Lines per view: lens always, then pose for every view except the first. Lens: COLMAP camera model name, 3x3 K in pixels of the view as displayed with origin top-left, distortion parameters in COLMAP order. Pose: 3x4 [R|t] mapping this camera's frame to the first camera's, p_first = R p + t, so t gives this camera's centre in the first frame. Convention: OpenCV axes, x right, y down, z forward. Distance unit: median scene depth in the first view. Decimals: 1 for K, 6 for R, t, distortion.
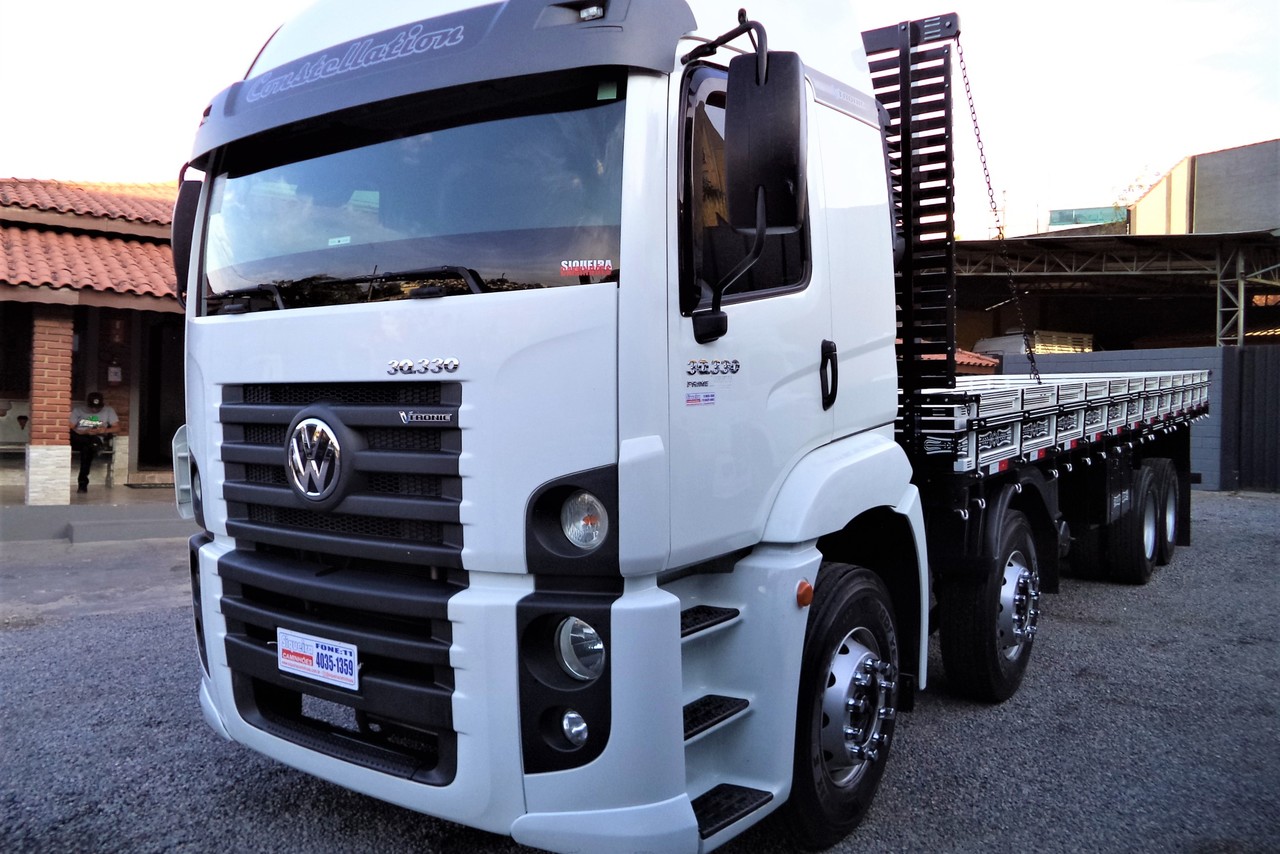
lens RADIAL K [[990.6, 0, 640.0], [0, 990.6, 427.0], [0, 0, 1]] dist [0.068007, -0.295129]
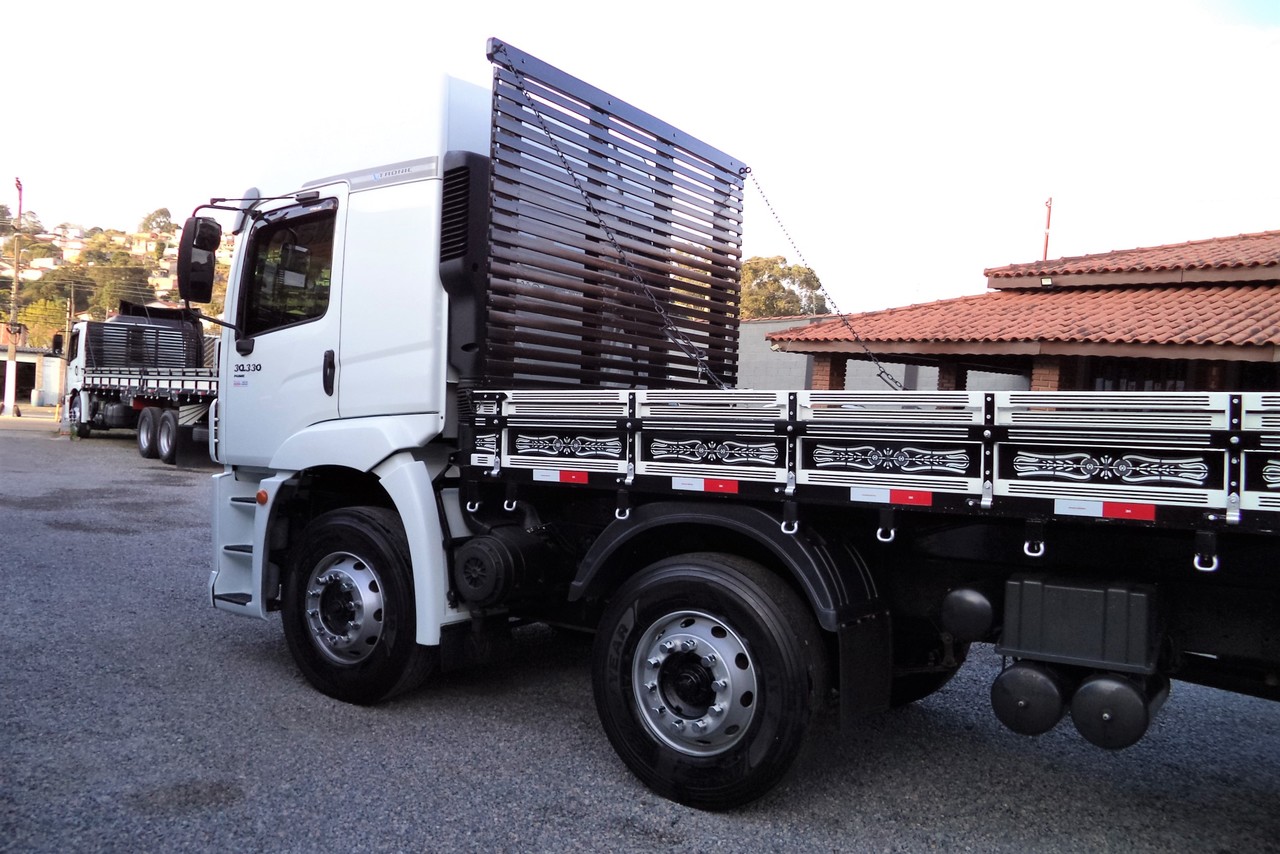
lens RADIAL K [[990.6, 0, 640.0], [0, 990.6, 427.0], [0, 0, 1]] dist [0.068007, -0.295129]
pose [[0.014476, 0.003342, -0.999890, 1.563144], [-0.079819, 0.996807, 0.002176, -0.006576], [0.996704, 0.079778, 0.014697, 1.320883]]
